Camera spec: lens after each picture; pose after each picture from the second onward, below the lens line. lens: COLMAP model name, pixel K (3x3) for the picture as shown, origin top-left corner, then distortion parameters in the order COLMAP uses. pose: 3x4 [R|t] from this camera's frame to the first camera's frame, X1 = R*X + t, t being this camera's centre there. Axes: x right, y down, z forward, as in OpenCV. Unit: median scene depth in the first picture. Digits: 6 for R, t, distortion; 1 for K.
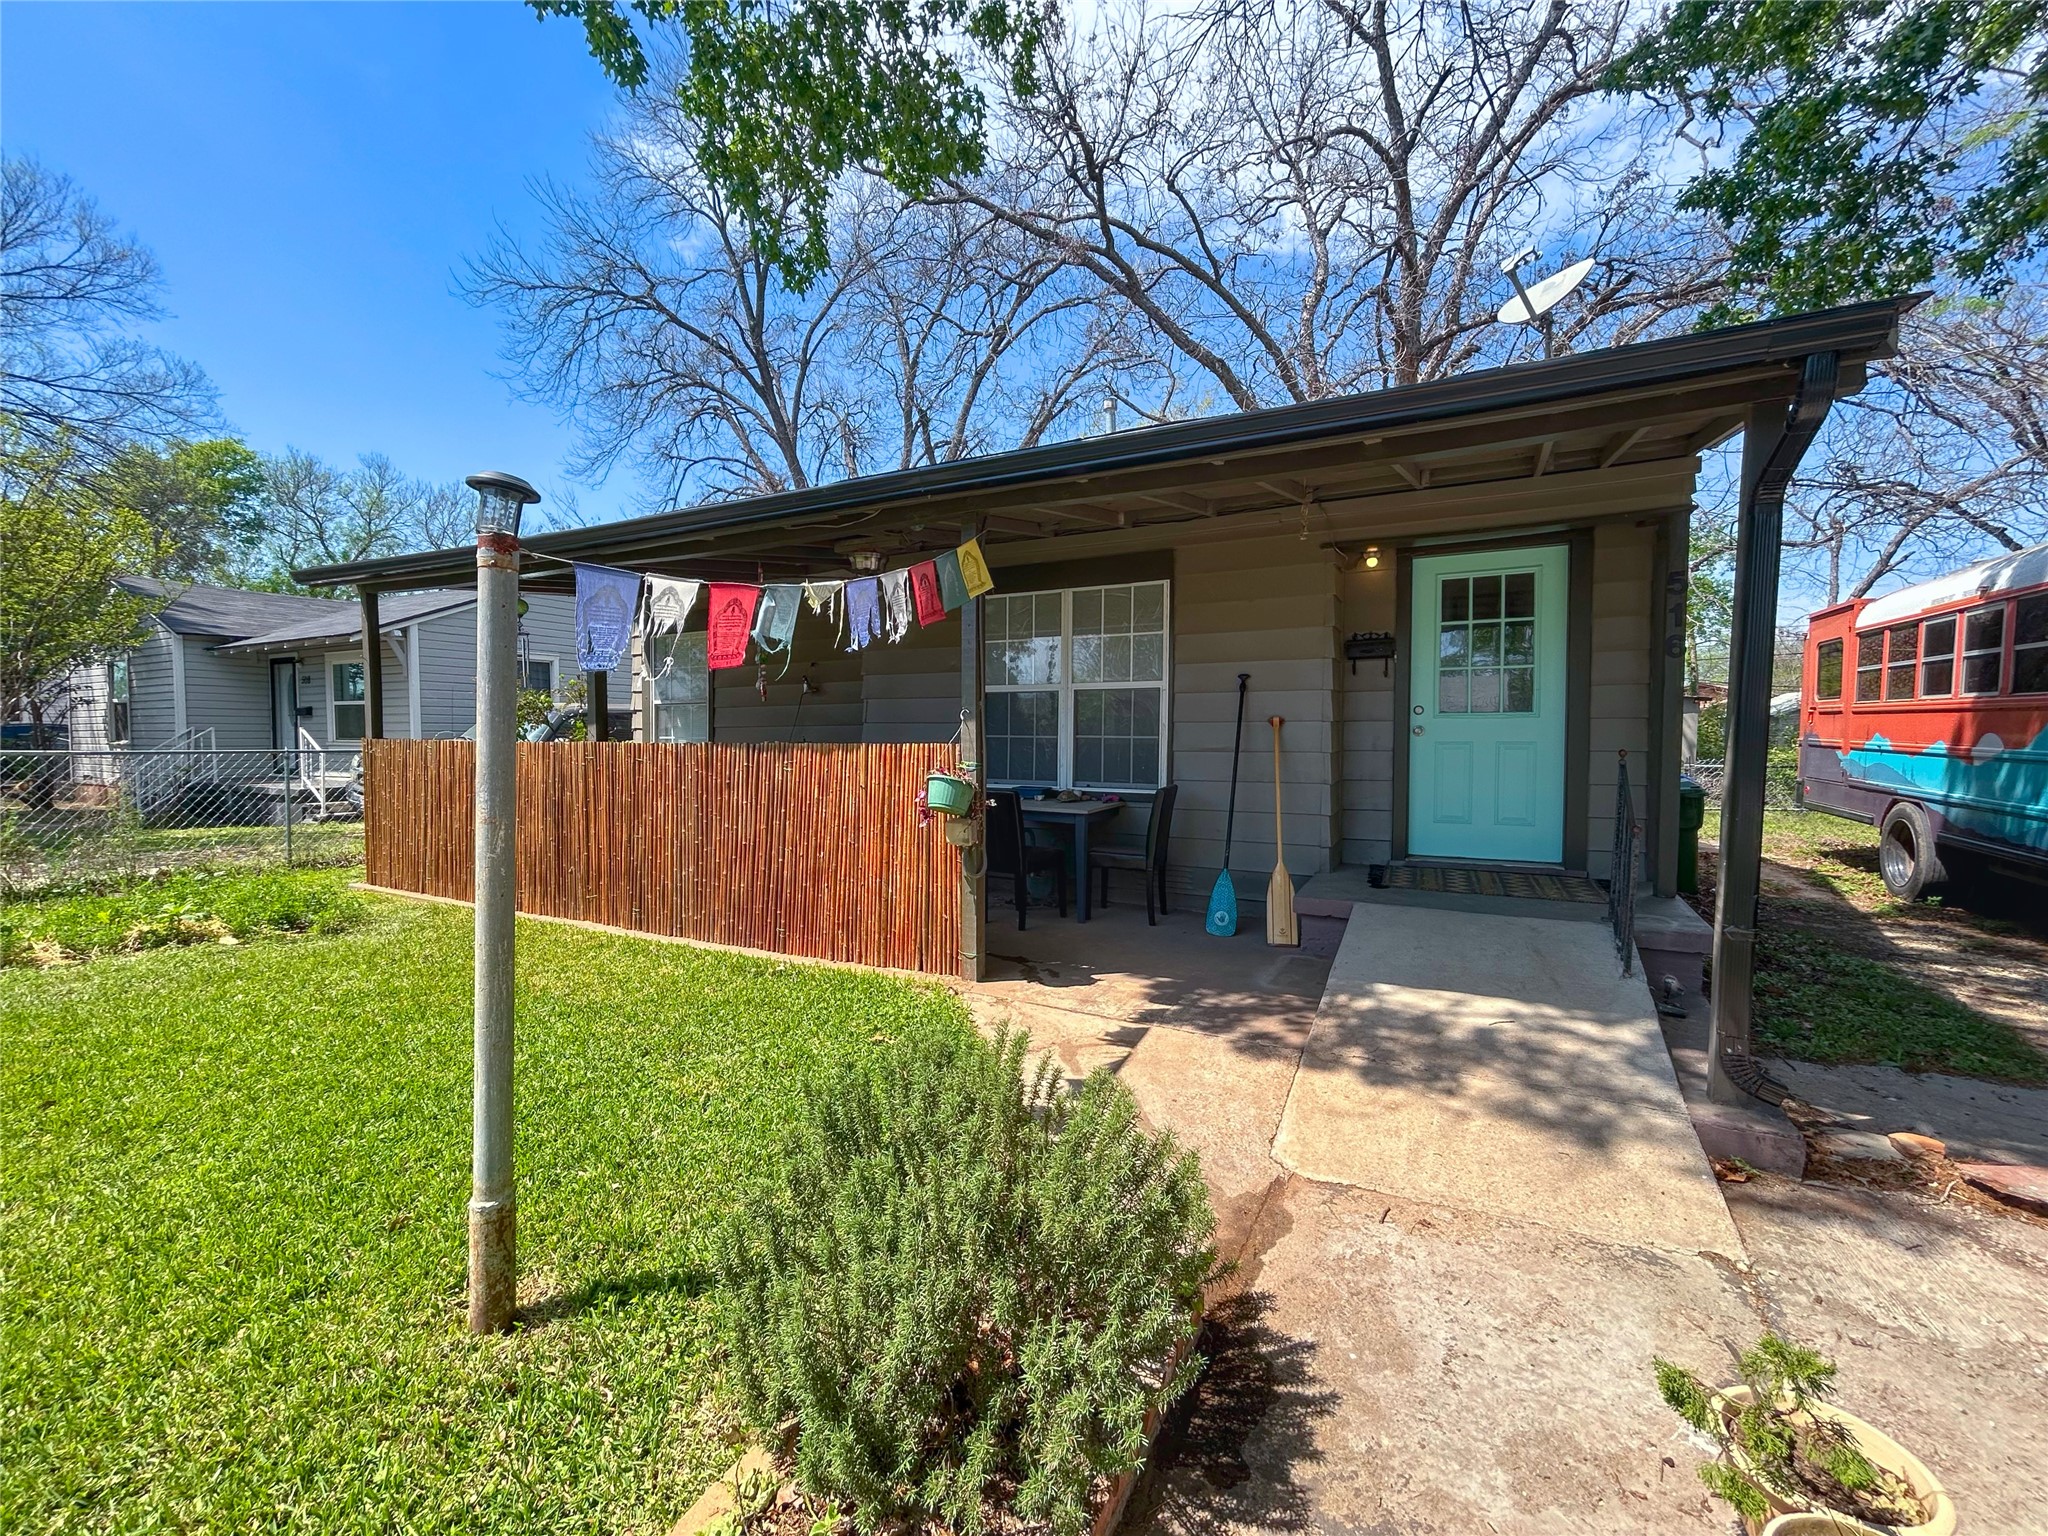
lens RADIAL K [[832.5, 0, 1025.4], [0, 832.5, 766.8], [0, 0, 1]] dist [-0.003759, 0.000877]
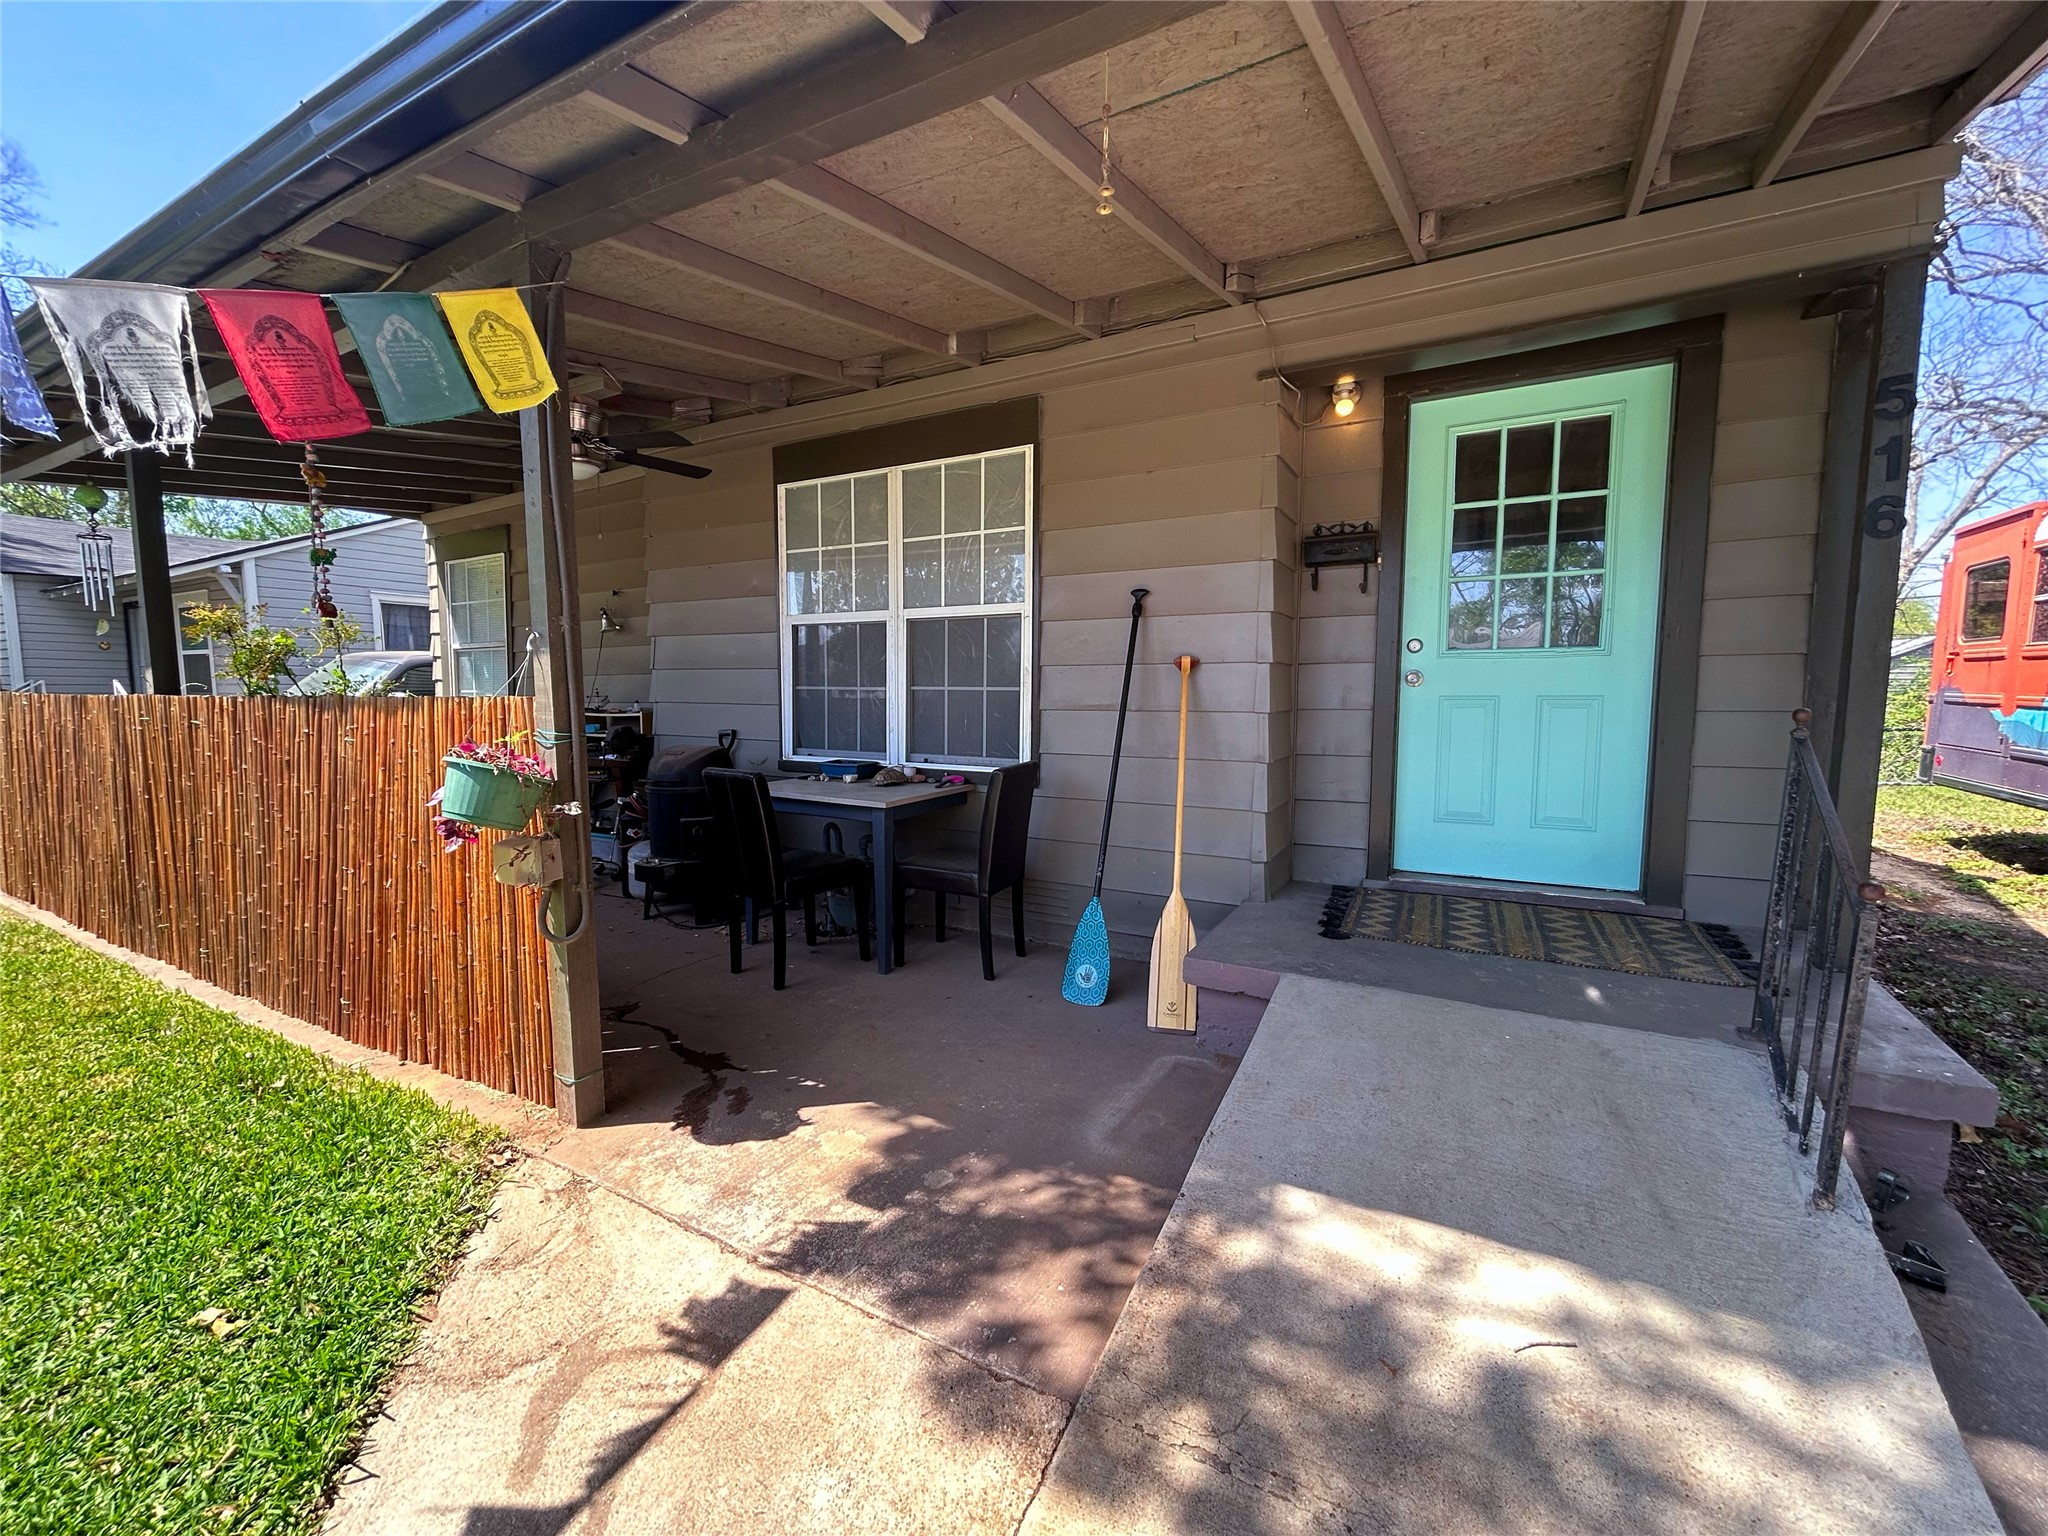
lens RADIAL K [[832.5, 0, 1020.4], [0, 832.5, 765.8], [0, 0, 1]] dist [-0.003759, 0.000877]
pose [[0.999589, 0.003286, -0.028489, 0.205317], [-0.001851, 0.998735, 0.050249, -0.008331], [0.028618, -0.050176, 0.998330, 0.380712]]
